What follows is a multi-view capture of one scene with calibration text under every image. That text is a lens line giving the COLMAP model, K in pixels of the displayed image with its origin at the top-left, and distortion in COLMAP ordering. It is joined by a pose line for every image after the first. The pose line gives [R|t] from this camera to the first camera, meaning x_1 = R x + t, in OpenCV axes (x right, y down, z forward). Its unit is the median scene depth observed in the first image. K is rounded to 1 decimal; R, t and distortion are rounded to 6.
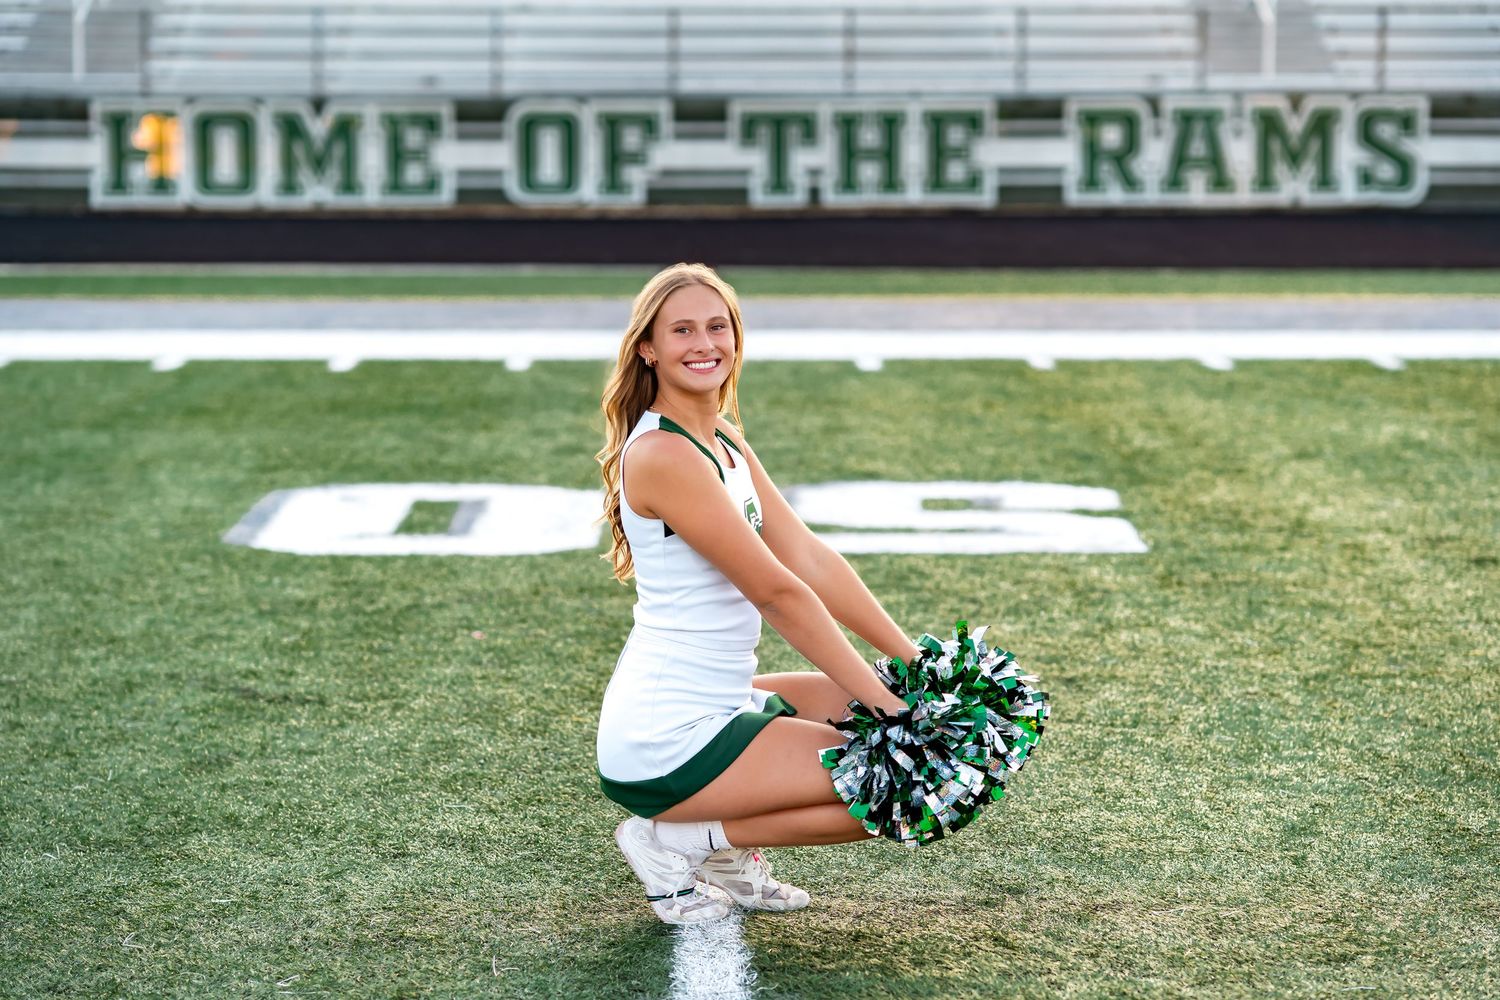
lens RADIAL K [[3678.1, 0, 750.0], [0, 3678.1, 500.0], [0, 0, 1]] dist [0.051000, 0.524606]
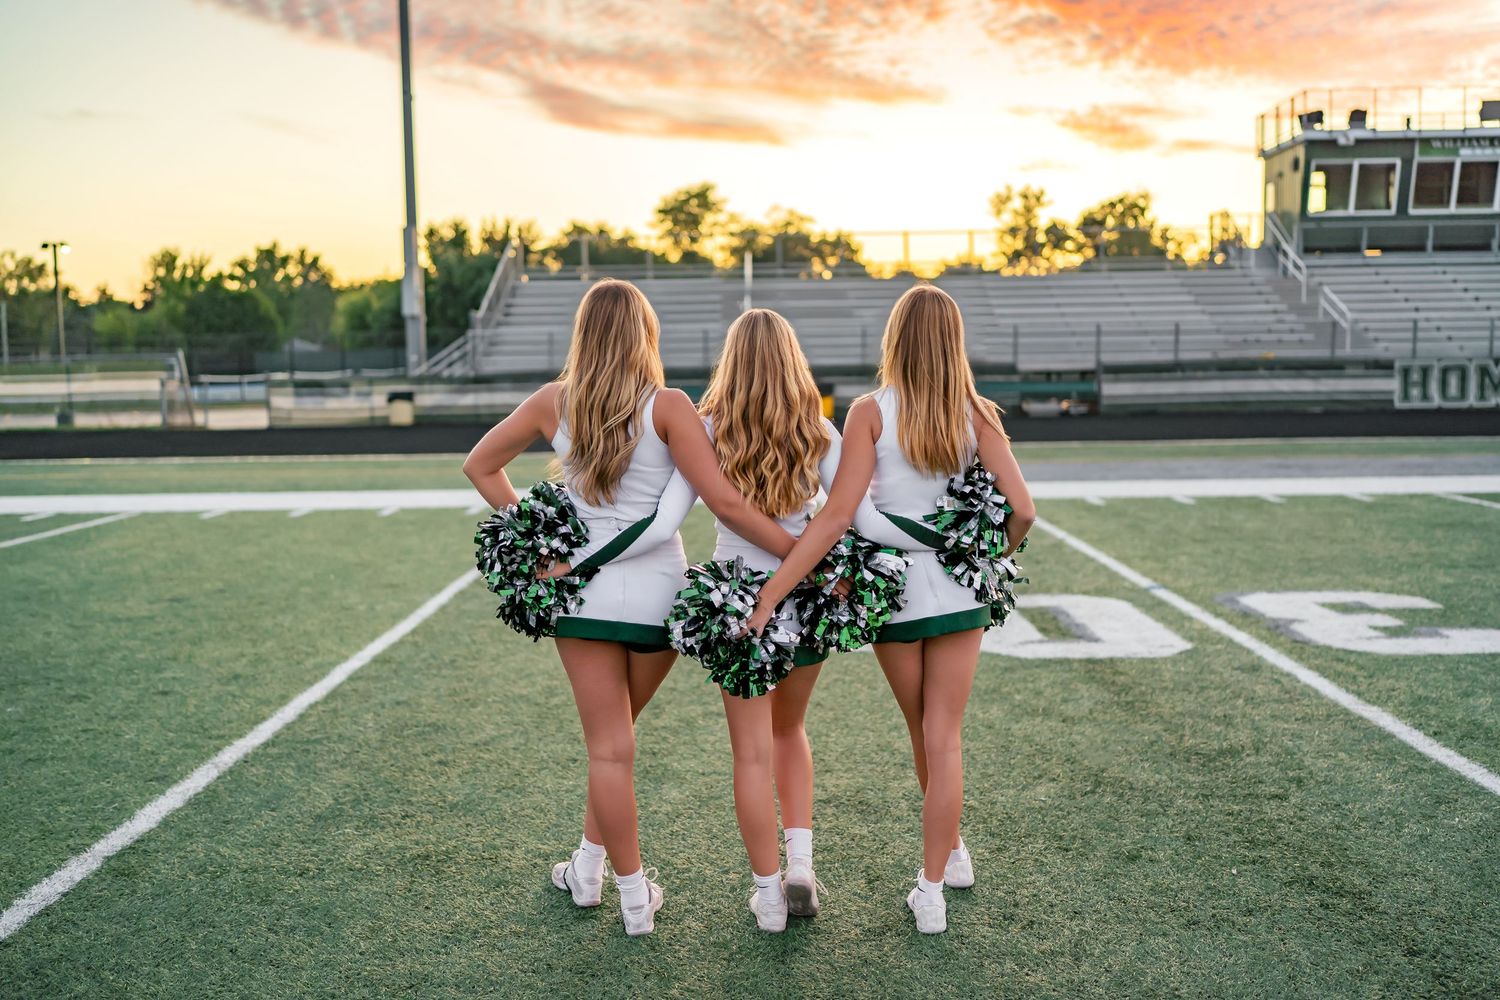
lens RADIAL K [[1444.0, 0, 750.0], [0, 1444.0, 500.0], [0, 0, 1]] dist [0.012101, 0.016874]
pose [[0.999663, -0.011537, -0.023265, -0.576053], [0.011181, 0.999819, -0.015375, -0.014540], [0.023439, 0.015110, 0.999611, 0.111627]]
